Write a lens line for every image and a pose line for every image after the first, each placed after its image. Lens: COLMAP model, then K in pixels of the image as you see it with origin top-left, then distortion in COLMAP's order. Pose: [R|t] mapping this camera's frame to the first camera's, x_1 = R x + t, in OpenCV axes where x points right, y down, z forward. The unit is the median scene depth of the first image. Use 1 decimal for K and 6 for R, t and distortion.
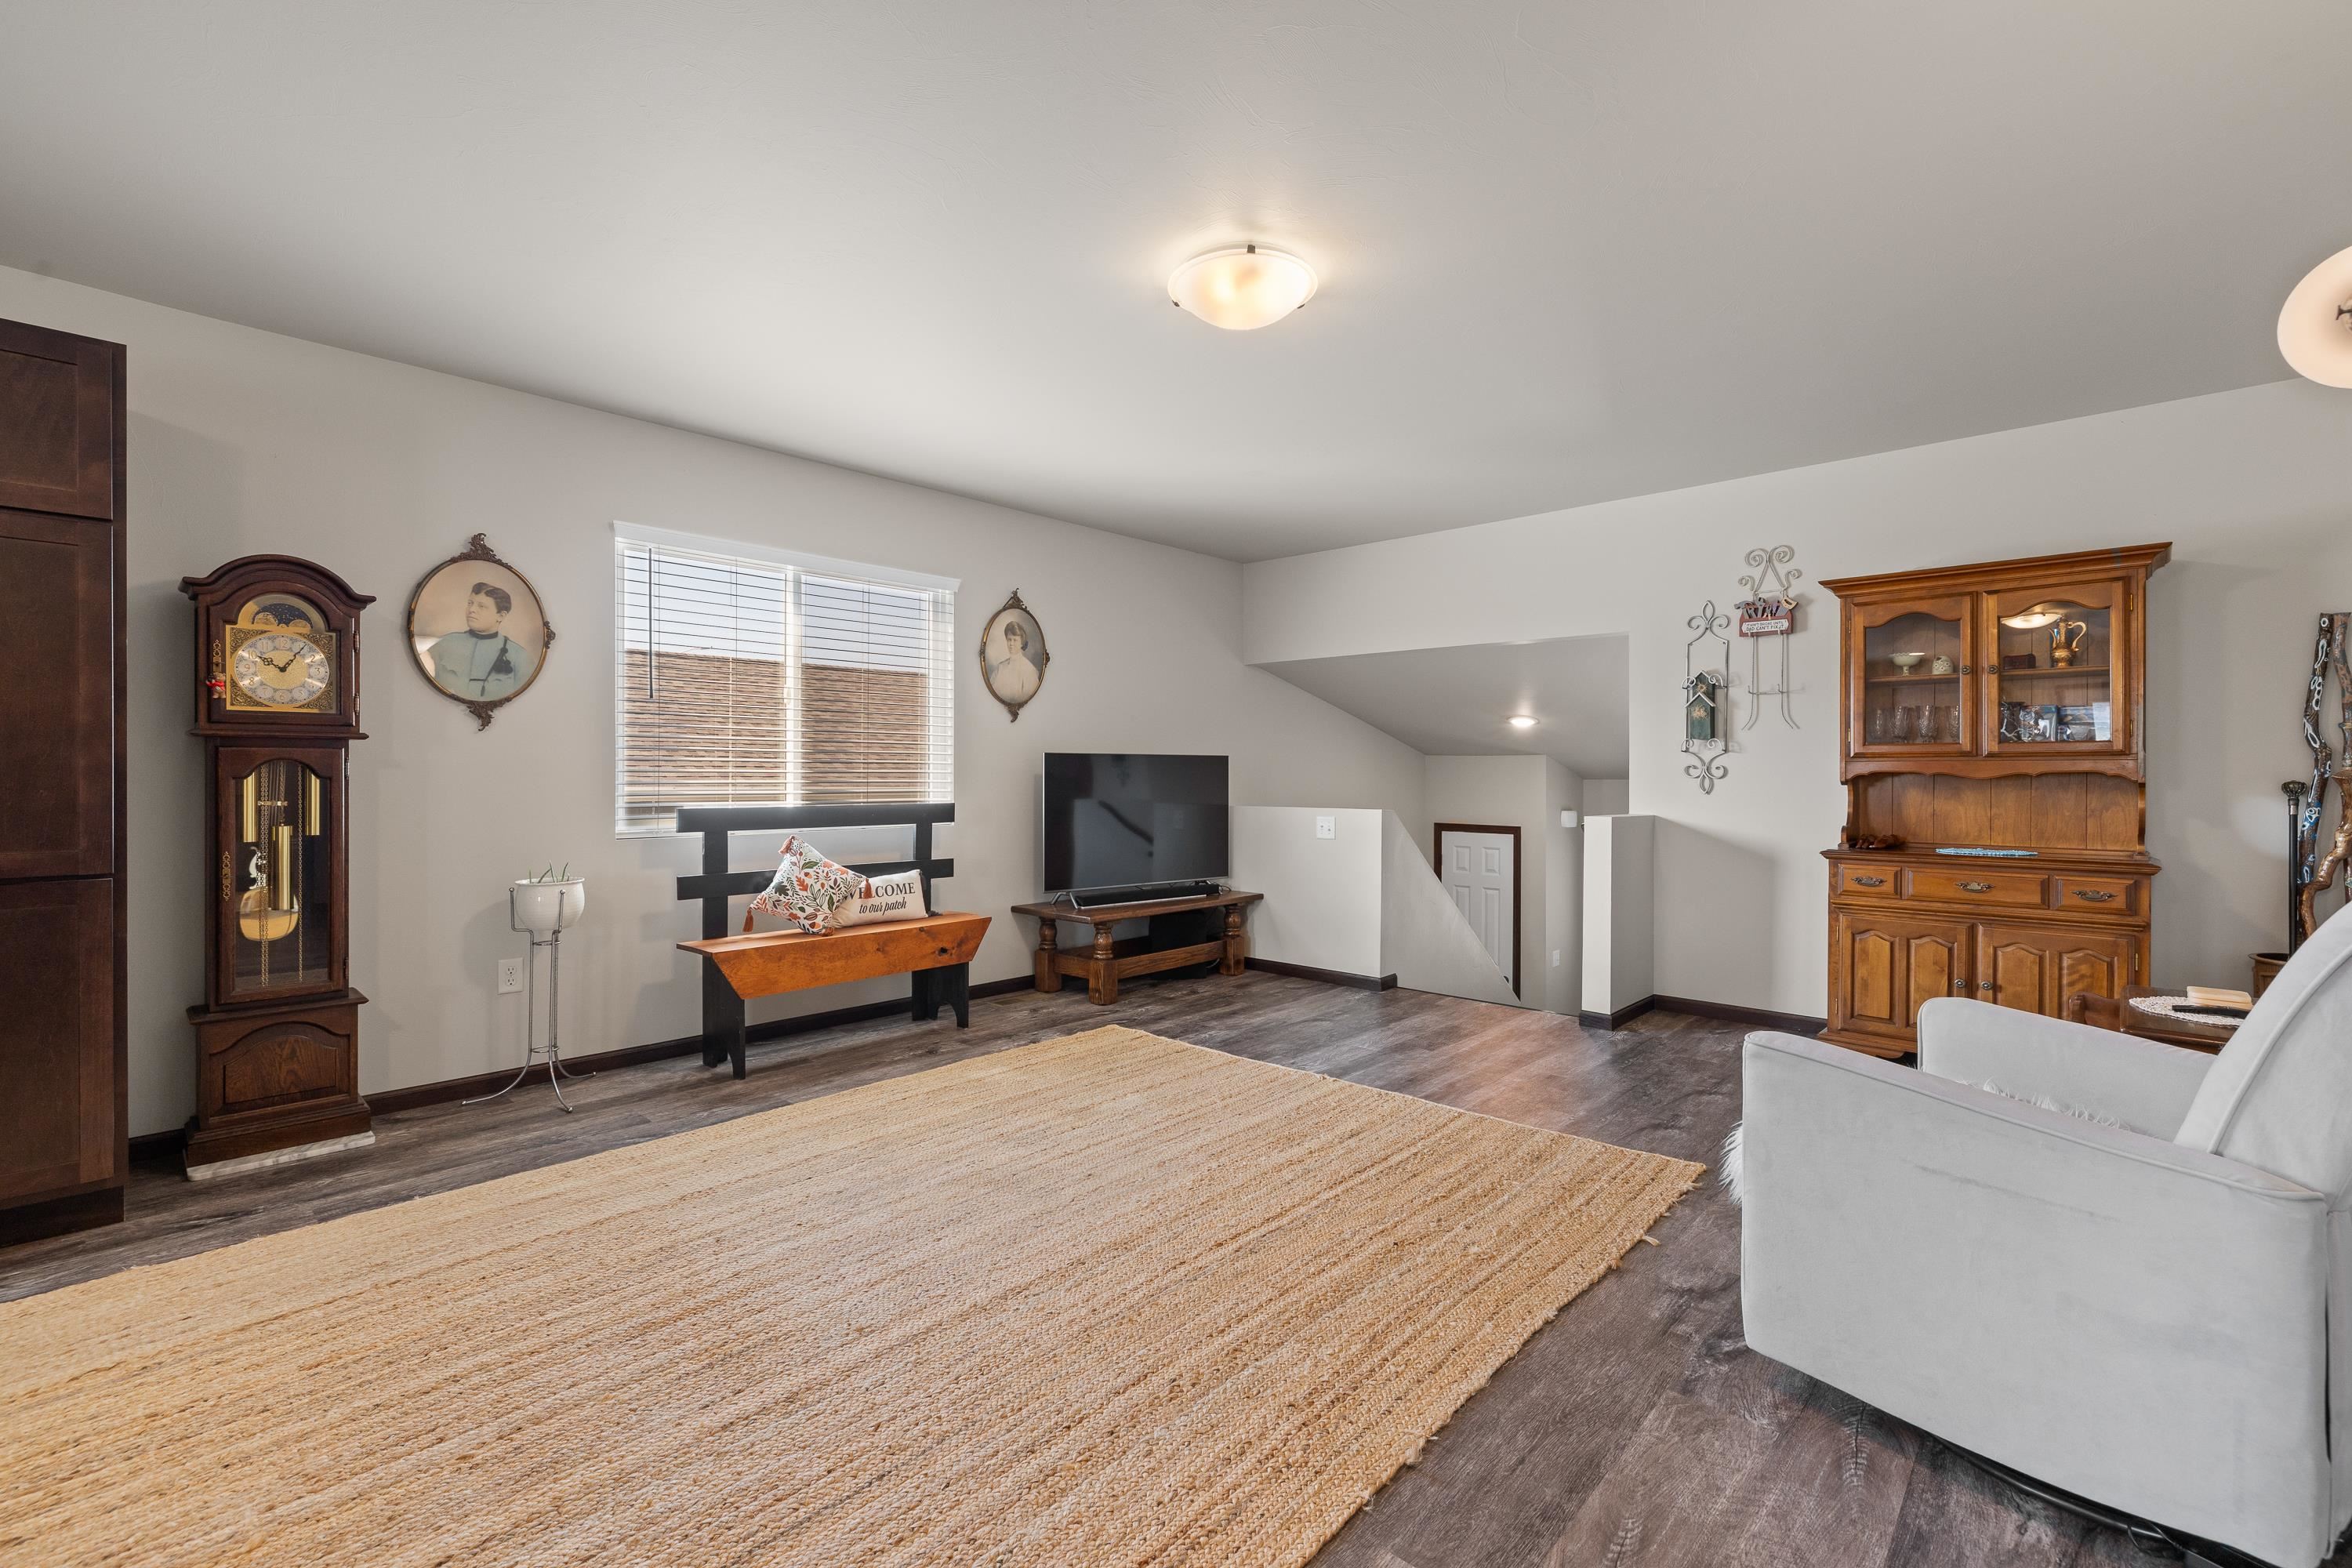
lens RADIAL K [[1039.0, 0, 1176.0], [0, 1039.0, 784.0], [0, 0, 1]] dist [-0.002783, -0.000199]
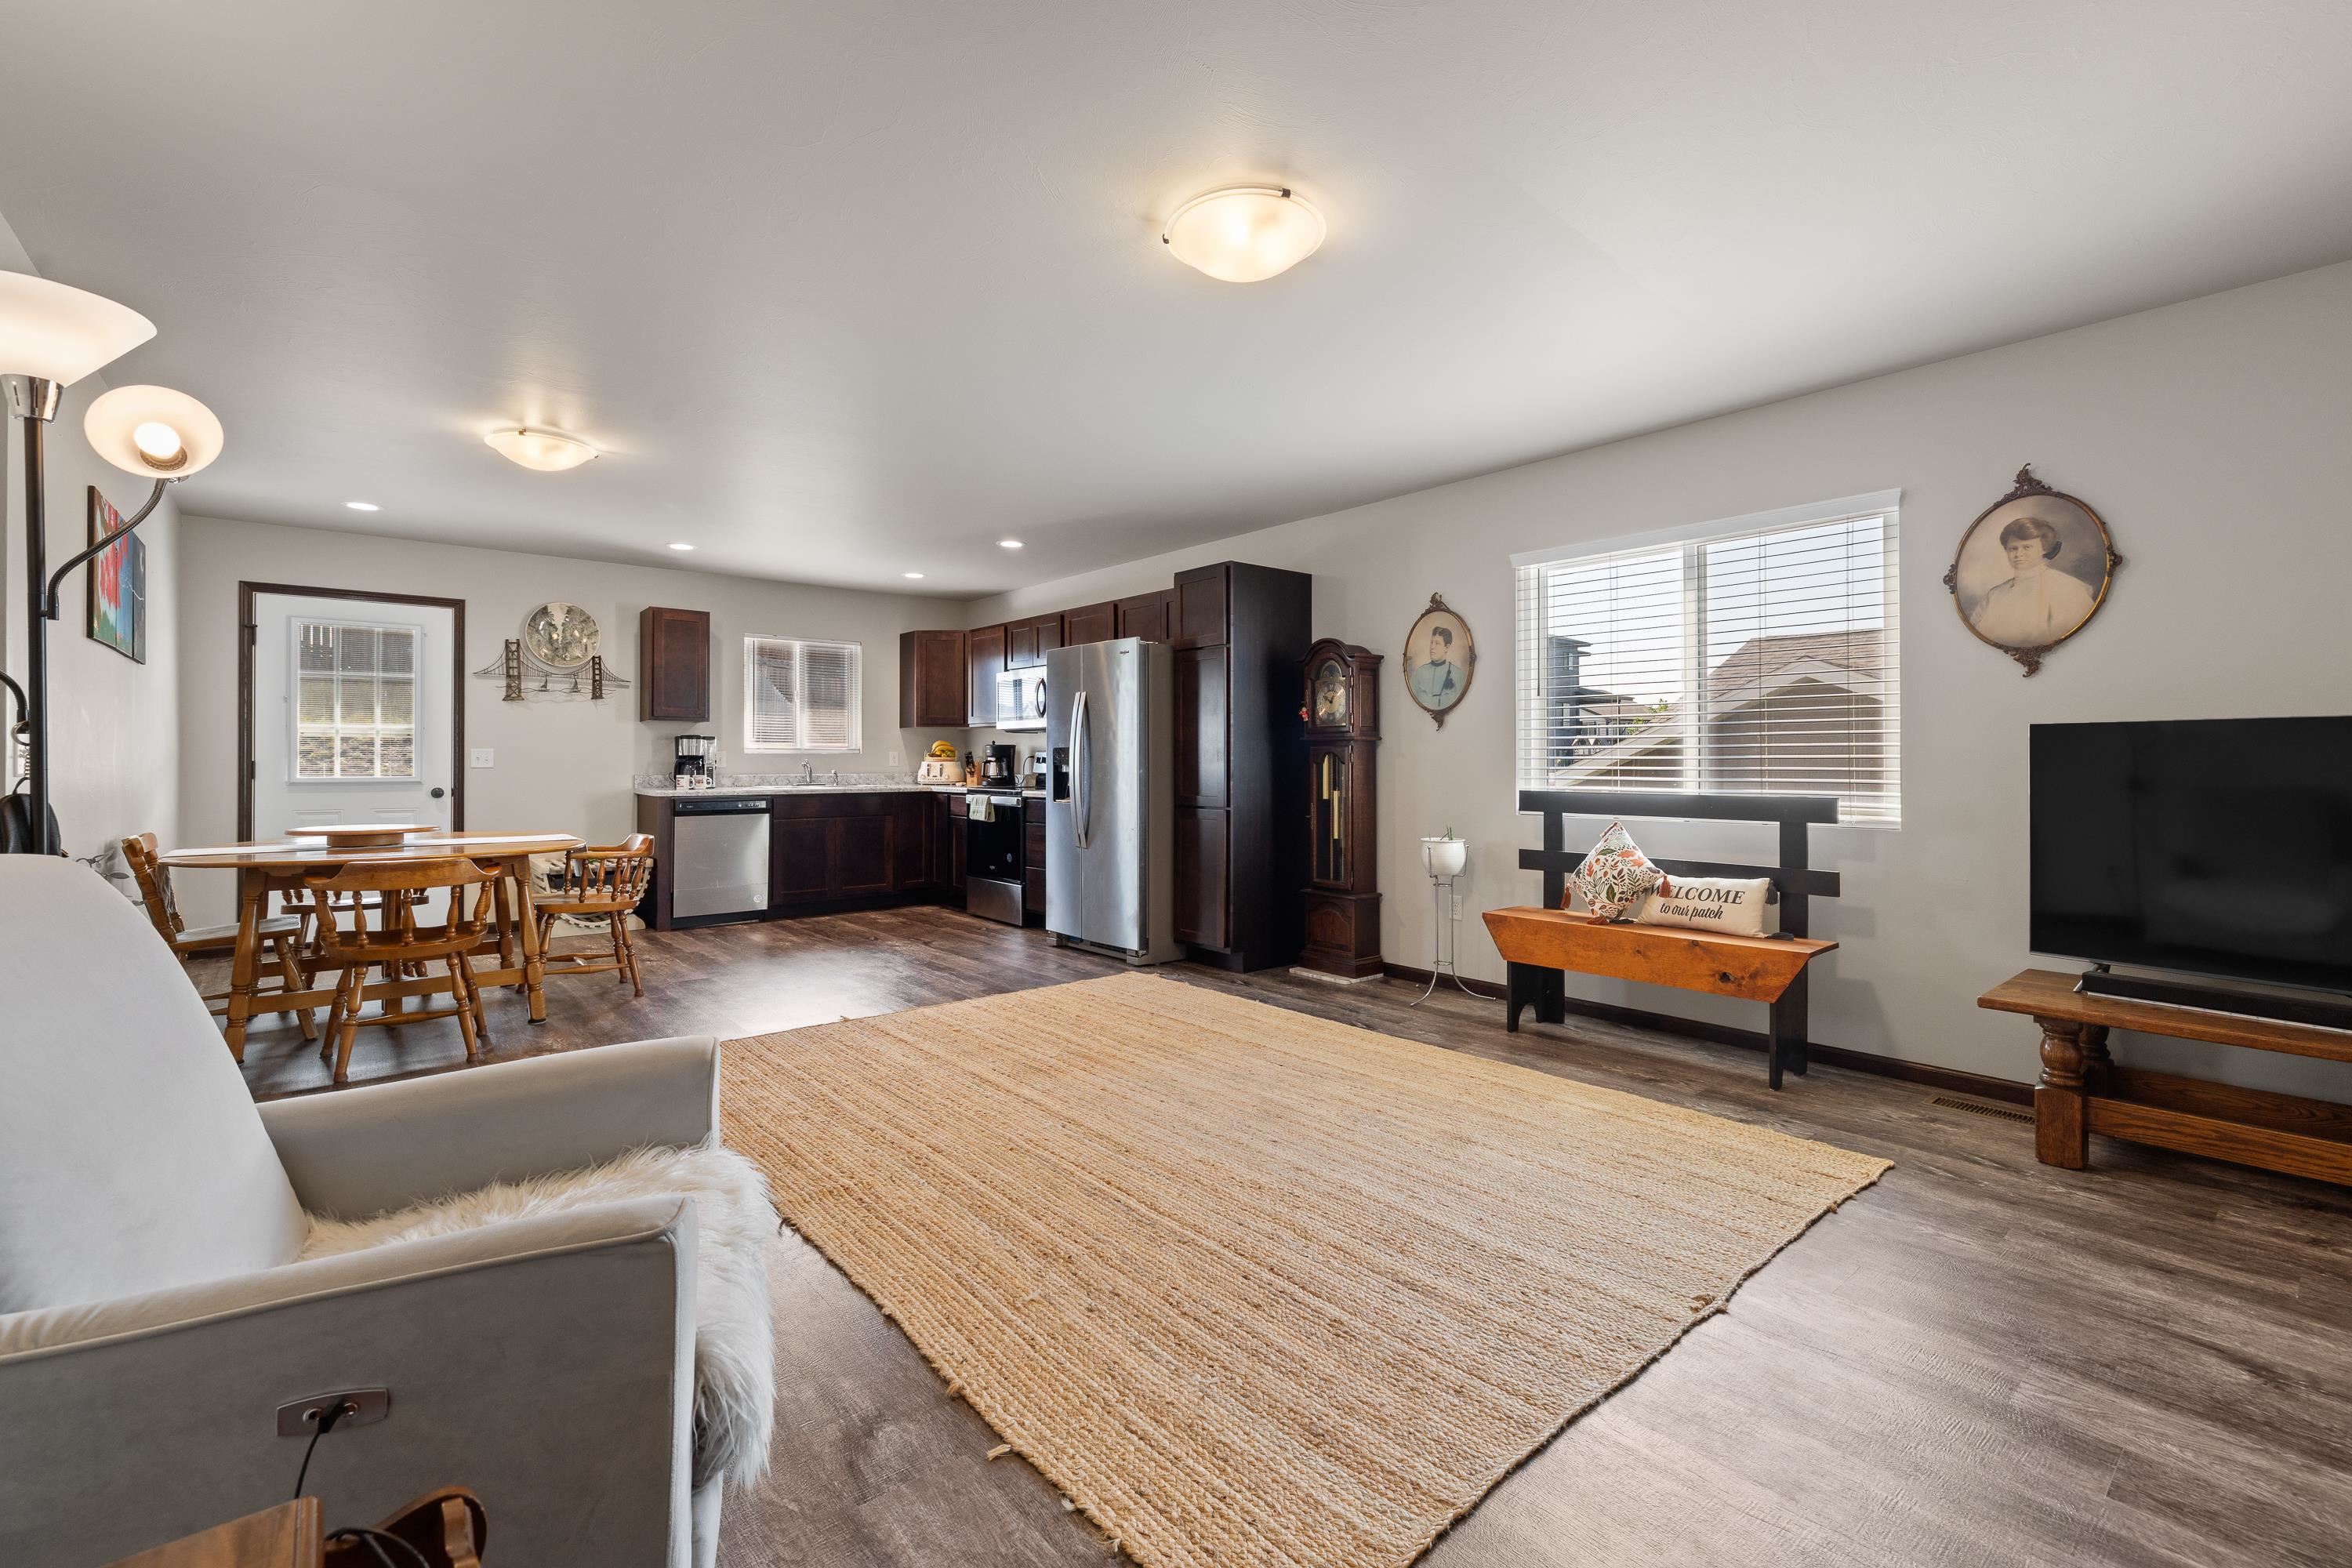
lens RADIAL K [[1006.6, 0, 1173.4], [0, 1006.6, 764.3], [0, 0, 1]] dist [-0.001907, -0.000119]
pose [[-0.131798, 0.001443, -0.991276, 0.689579], [-0.009111, 0.999955, 0.002667, -0.004828], [0.991235, 0.009383, -0.131779, 0.756209]]
